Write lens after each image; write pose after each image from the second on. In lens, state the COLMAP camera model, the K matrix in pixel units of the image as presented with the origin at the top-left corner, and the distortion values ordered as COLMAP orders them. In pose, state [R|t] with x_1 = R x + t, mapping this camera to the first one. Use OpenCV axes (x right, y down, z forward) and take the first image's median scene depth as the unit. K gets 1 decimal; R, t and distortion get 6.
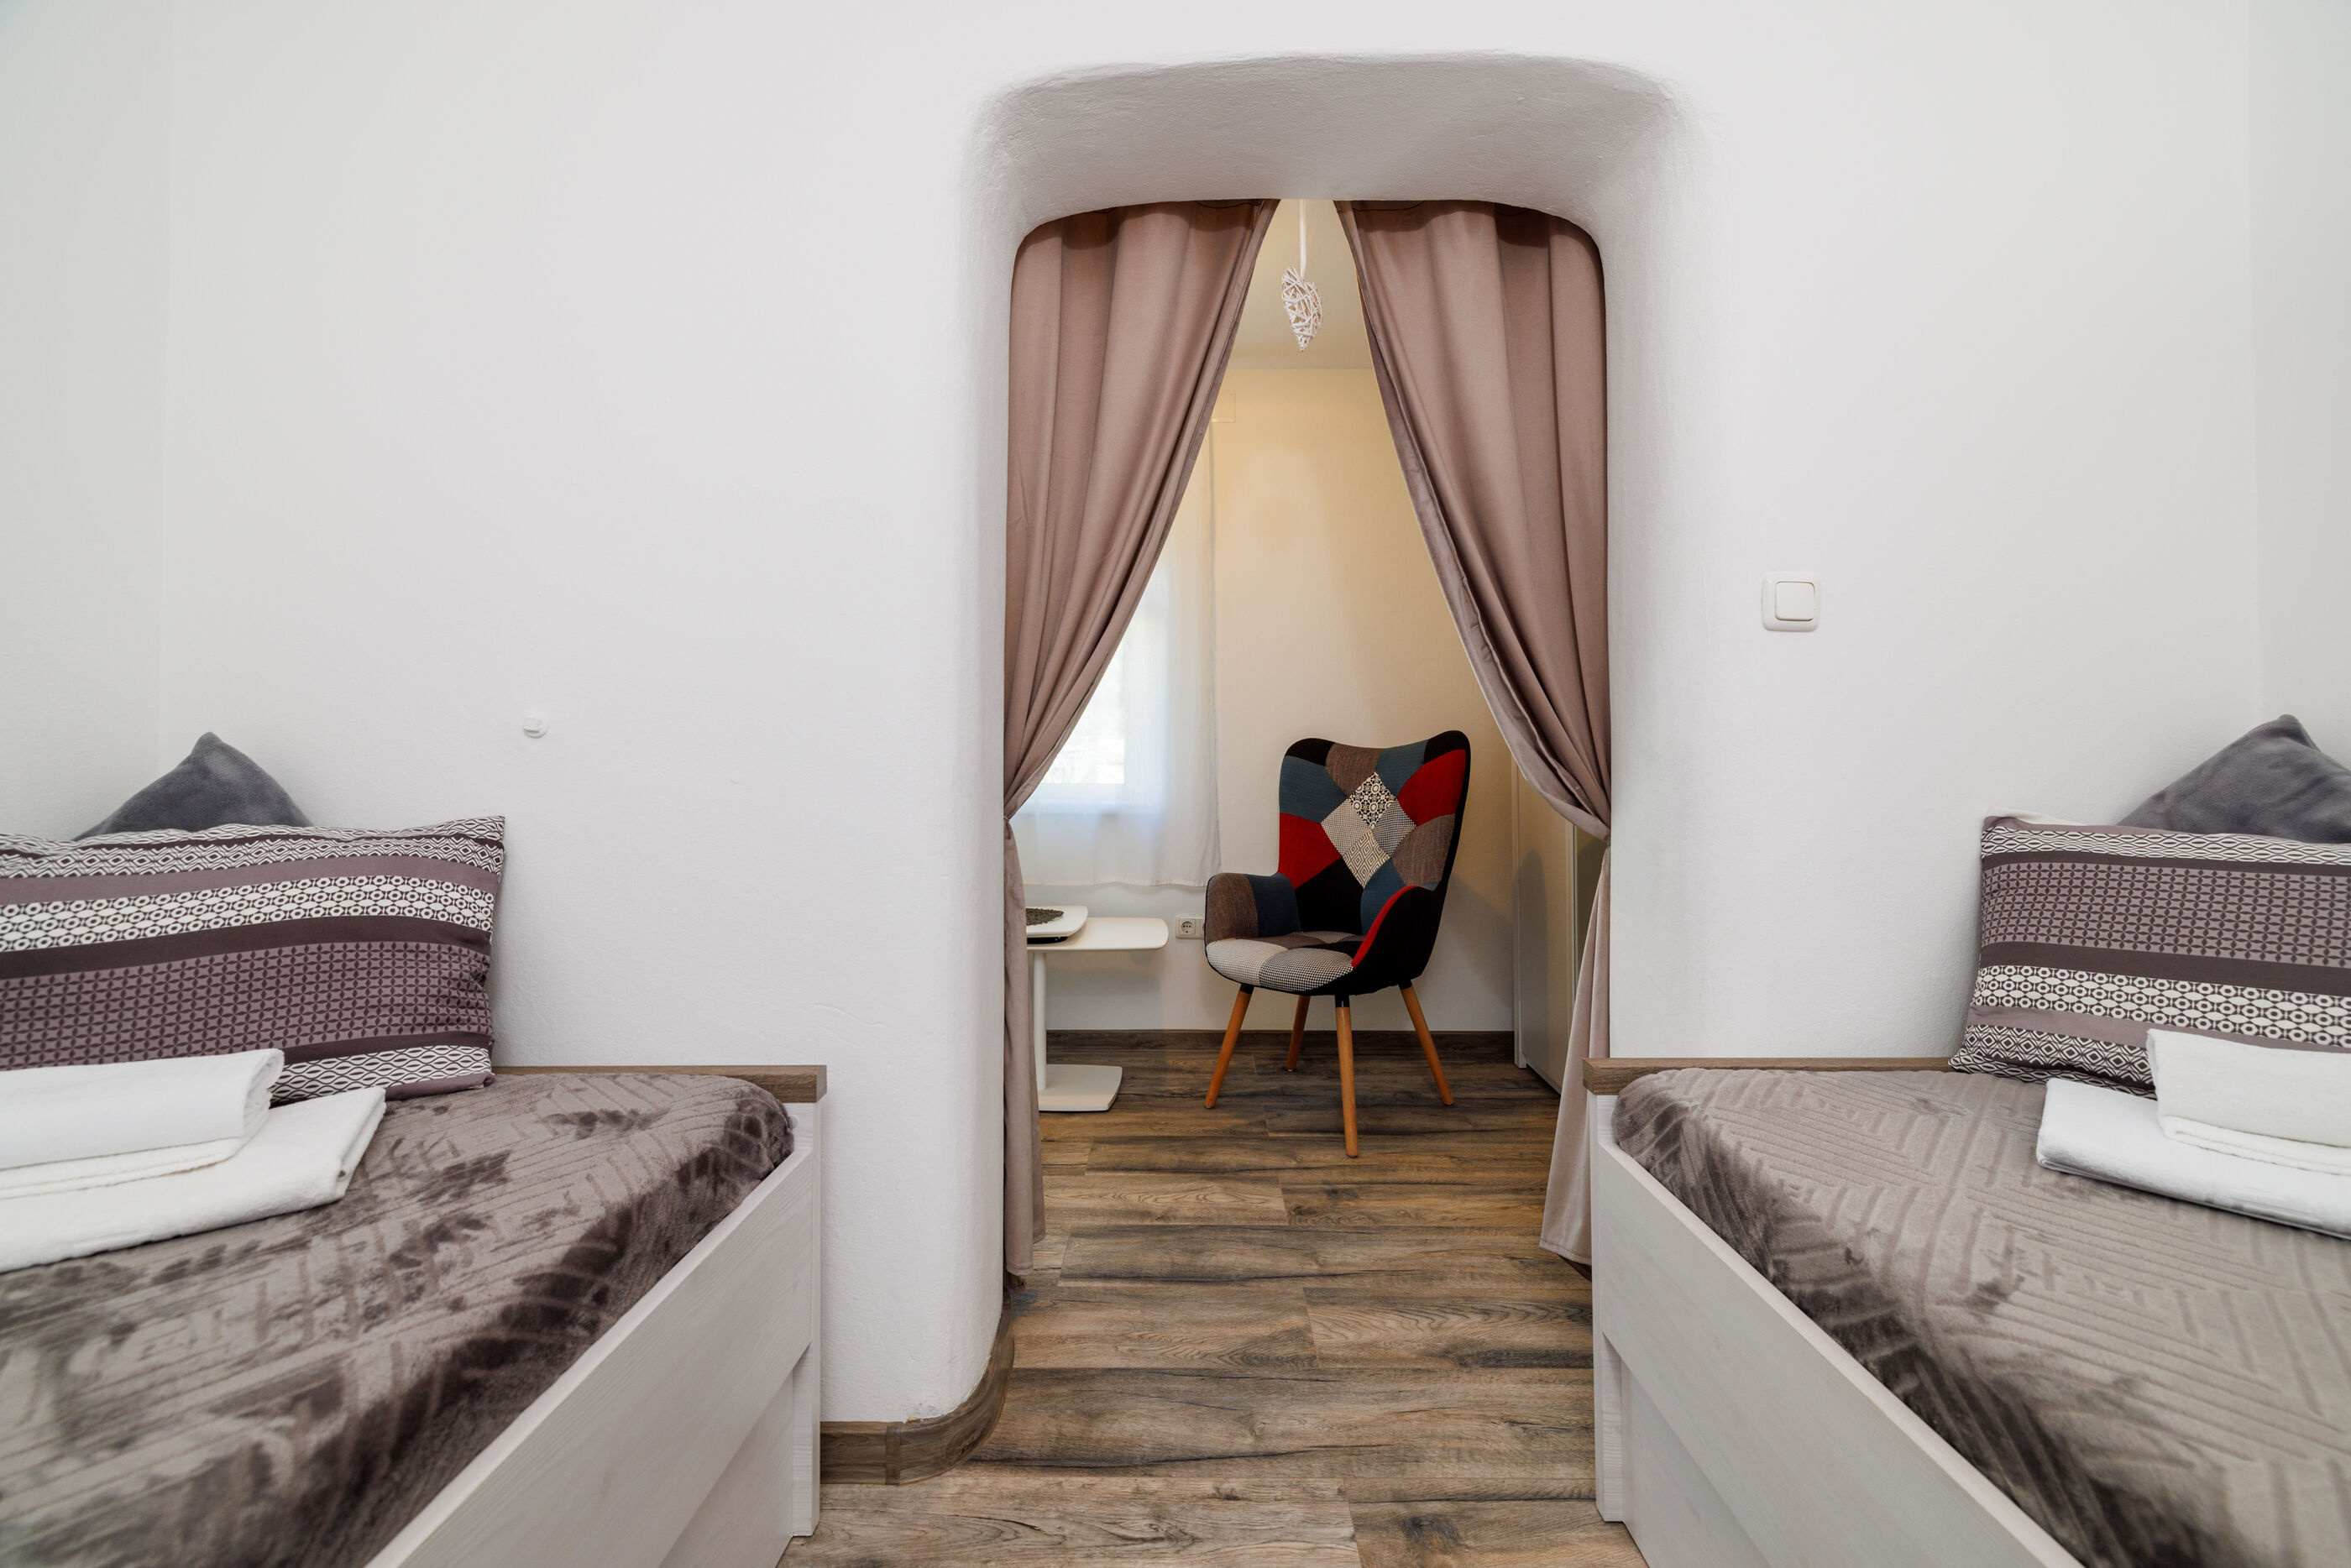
lens RADIAL K [[984.3, 0, 1181.8], [0, 984.3, 762.6], [0, 0, 1]] dist [0.001454, 0.000458]
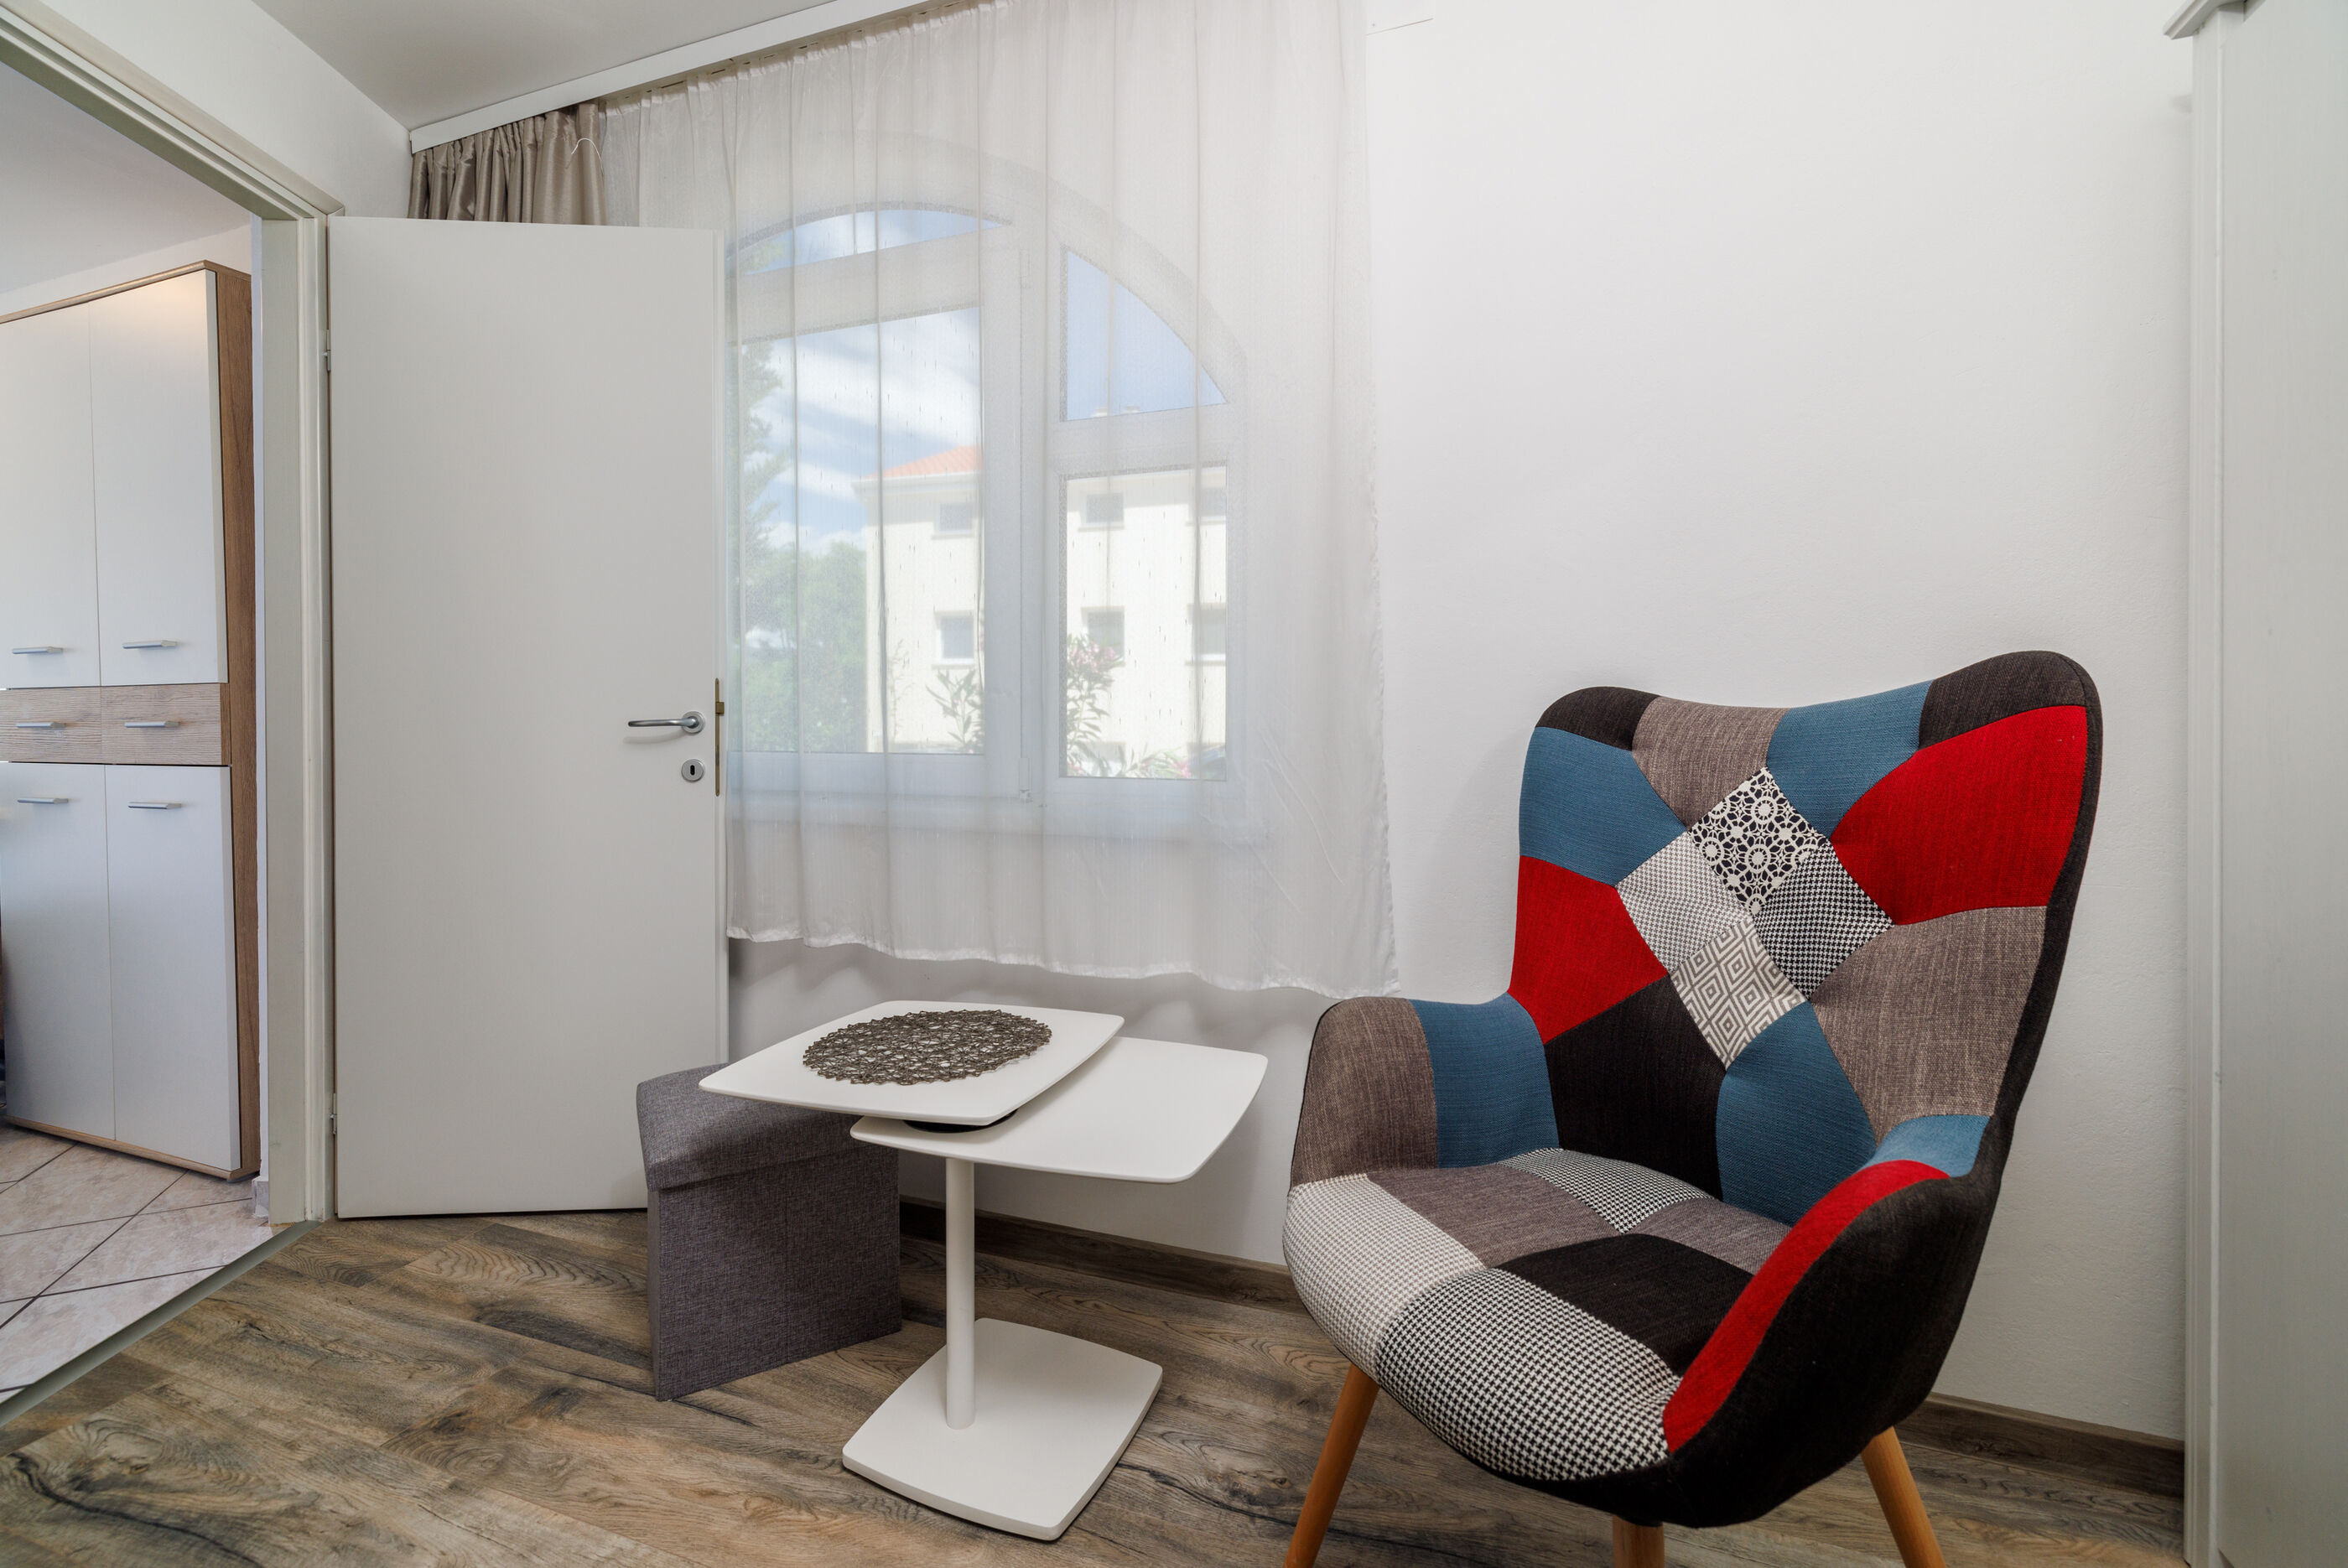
lens RADIAL K [[983.1, 0, 1180.2], [0, 983.1, 762.7], [0, 0, 1]] dist [0.001454, 0.000458]
pose [[0.946297, 0.015630, -0.322922, 0.105564], [-0.010001, 0.999768, 0.019083, 0.002276], [0.323145, -0.014829, 0.946233, 0.568796]]
